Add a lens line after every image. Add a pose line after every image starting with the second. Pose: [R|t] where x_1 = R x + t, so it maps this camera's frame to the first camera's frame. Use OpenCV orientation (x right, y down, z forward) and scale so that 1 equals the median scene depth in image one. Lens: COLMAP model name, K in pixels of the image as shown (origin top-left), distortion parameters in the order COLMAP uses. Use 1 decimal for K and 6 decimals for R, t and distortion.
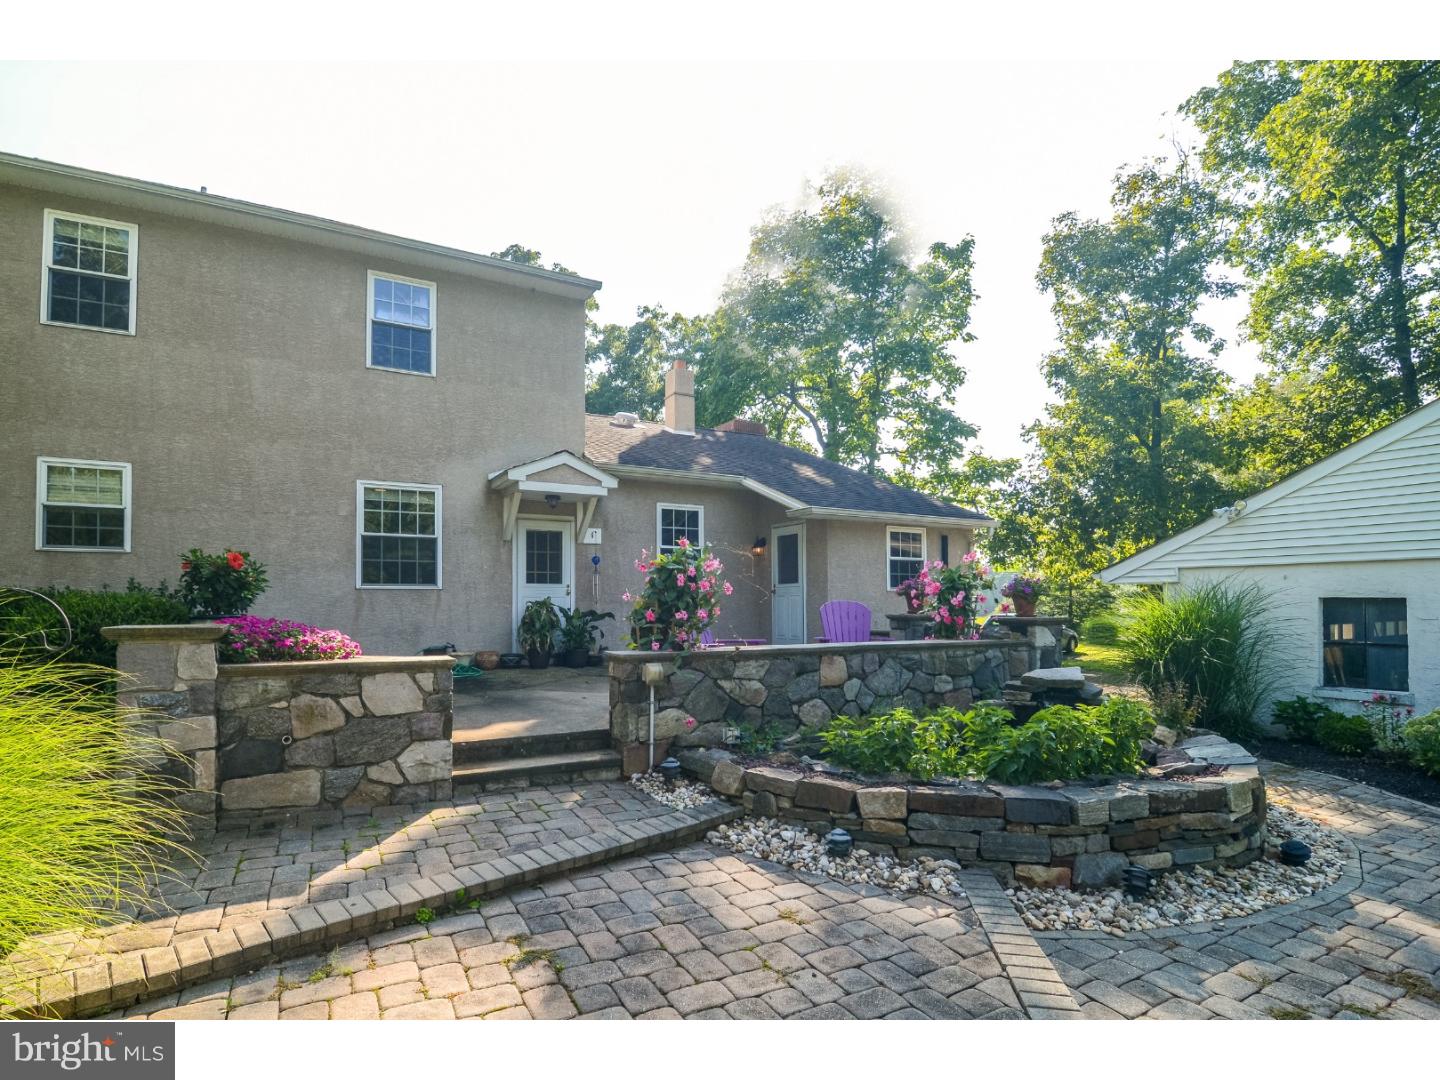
lens RADIAL K [[716.5, 0, 688.8], [0, 716.5, 562.4], [0, 0, 1]] dist [-0.016616, -0.004878]
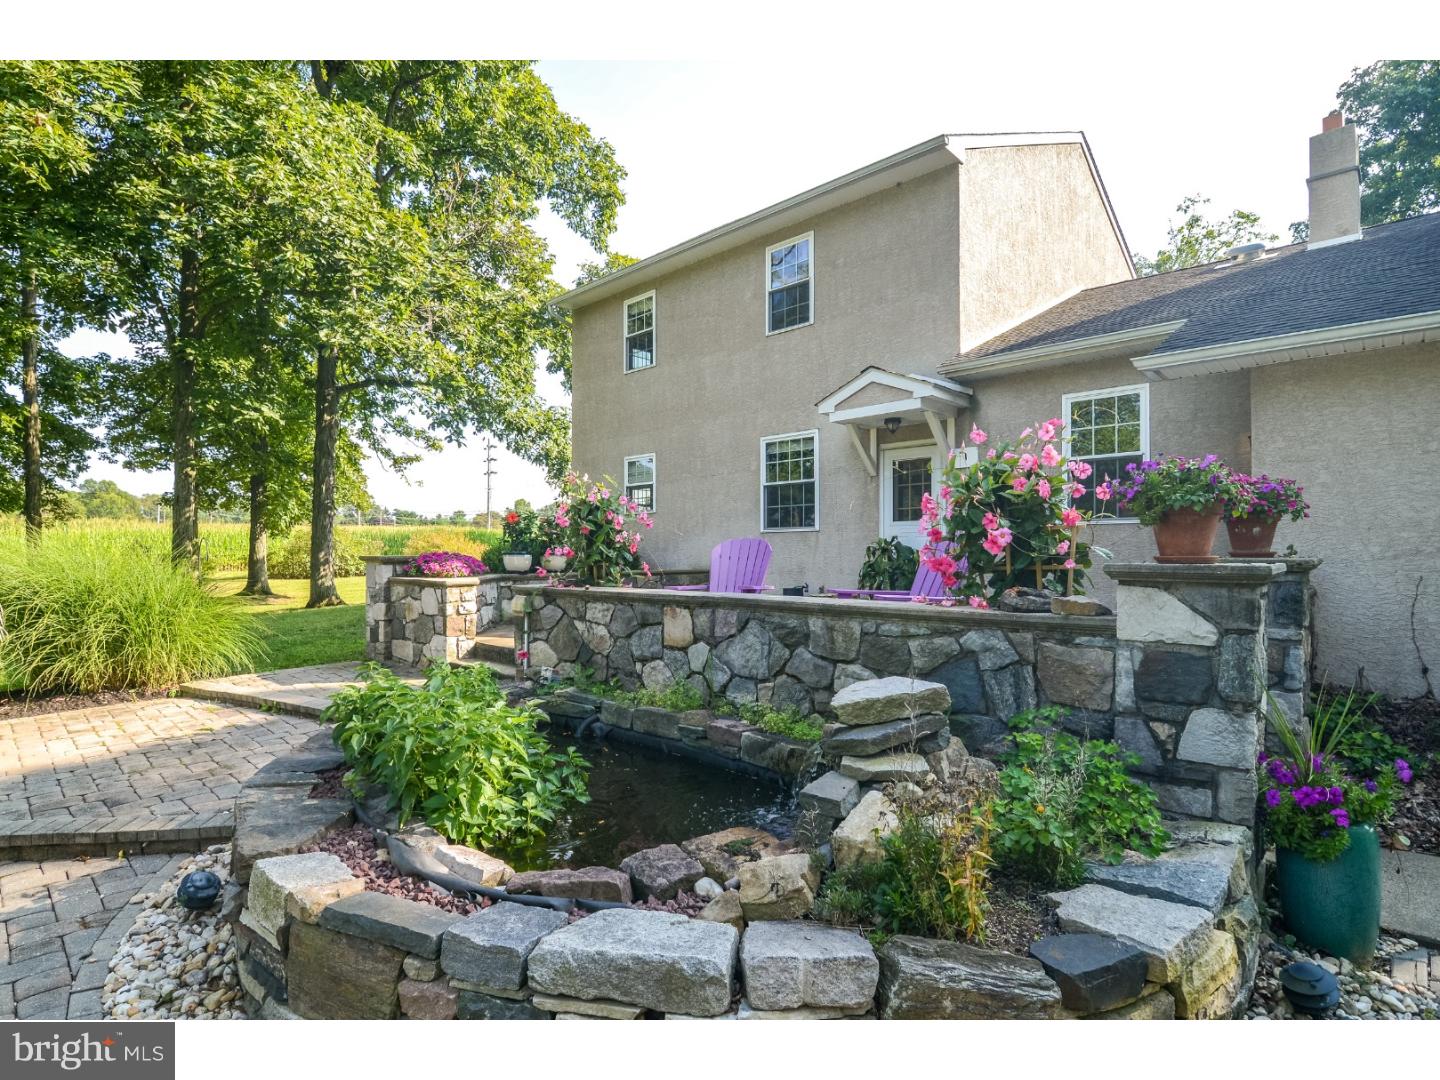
lens RADIAL K [[724.8, 0, 688.3], [0, 724.8, 542.6], [0, 0, 1]] dist [-0.000570, -0.002647]
pose [[0.305709, -0.012262, -0.952046, 0.573970], [0.057827, 0.998310, 0.005711, 0.037593], [0.950367, -0.056800, 0.305902, 0.490545]]
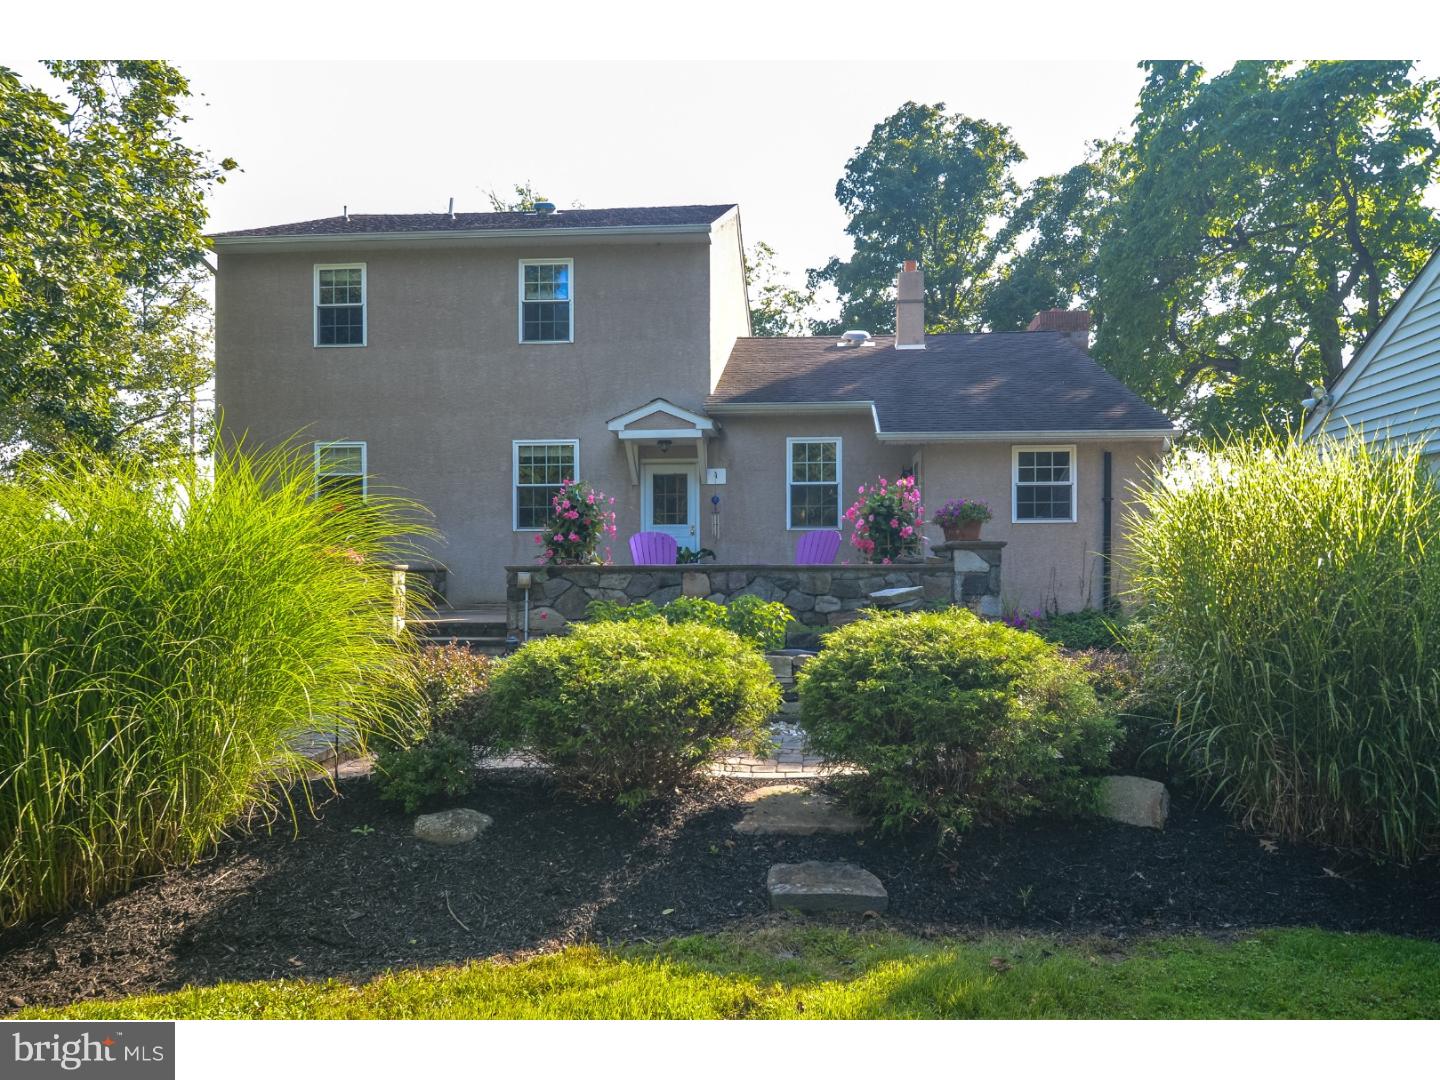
lens RADIAL K [[1019.1, 0, 708.6], [0, 1019.1, 539.0], [0, 0, 1]] dist [0.002396, -0.003578]
pose [[0.826898, -0.018178, -0.562058, 0.713975], [0.031607, 0.999400, 0.014178, 0.033164], [0.561463, -0.029489, 0.826977, -0.215726]]
